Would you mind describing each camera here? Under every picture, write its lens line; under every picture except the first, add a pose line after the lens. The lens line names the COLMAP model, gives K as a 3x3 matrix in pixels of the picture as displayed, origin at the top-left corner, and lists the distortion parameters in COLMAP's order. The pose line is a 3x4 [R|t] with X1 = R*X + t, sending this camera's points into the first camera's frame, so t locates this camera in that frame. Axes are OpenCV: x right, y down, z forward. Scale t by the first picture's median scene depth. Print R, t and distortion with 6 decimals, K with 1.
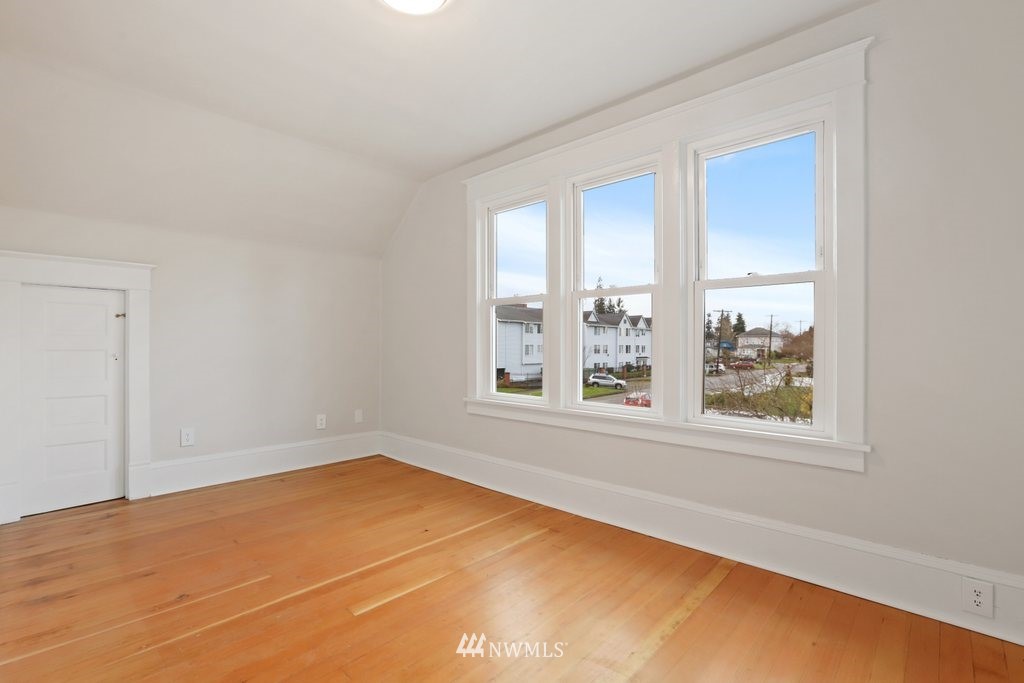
lens RADIAL K [[474.7, 0, 518.7], [0, 474.7, 342.8], [0, 0, 1]] dist [-0.002698, 0.000057]
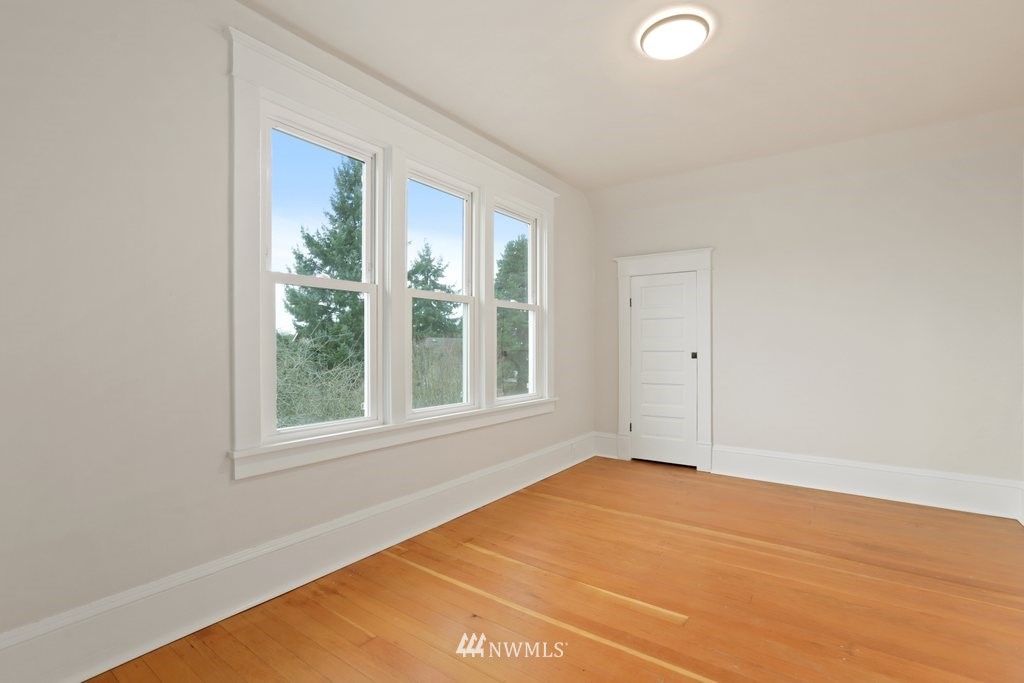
lens RADIAL K [[474.7, 0, 518.7], [0, 474.7, 342.8], [0, 0, 1]] dist [-0.002698, 0.000057]
pose [[-0.148449, 0.004652, 0.988909, -0.933492], [-0.010996, 0.999919, -0.006355, -0.001130], [-0.988859, -0.011817, -0.148386, 1.092129]]
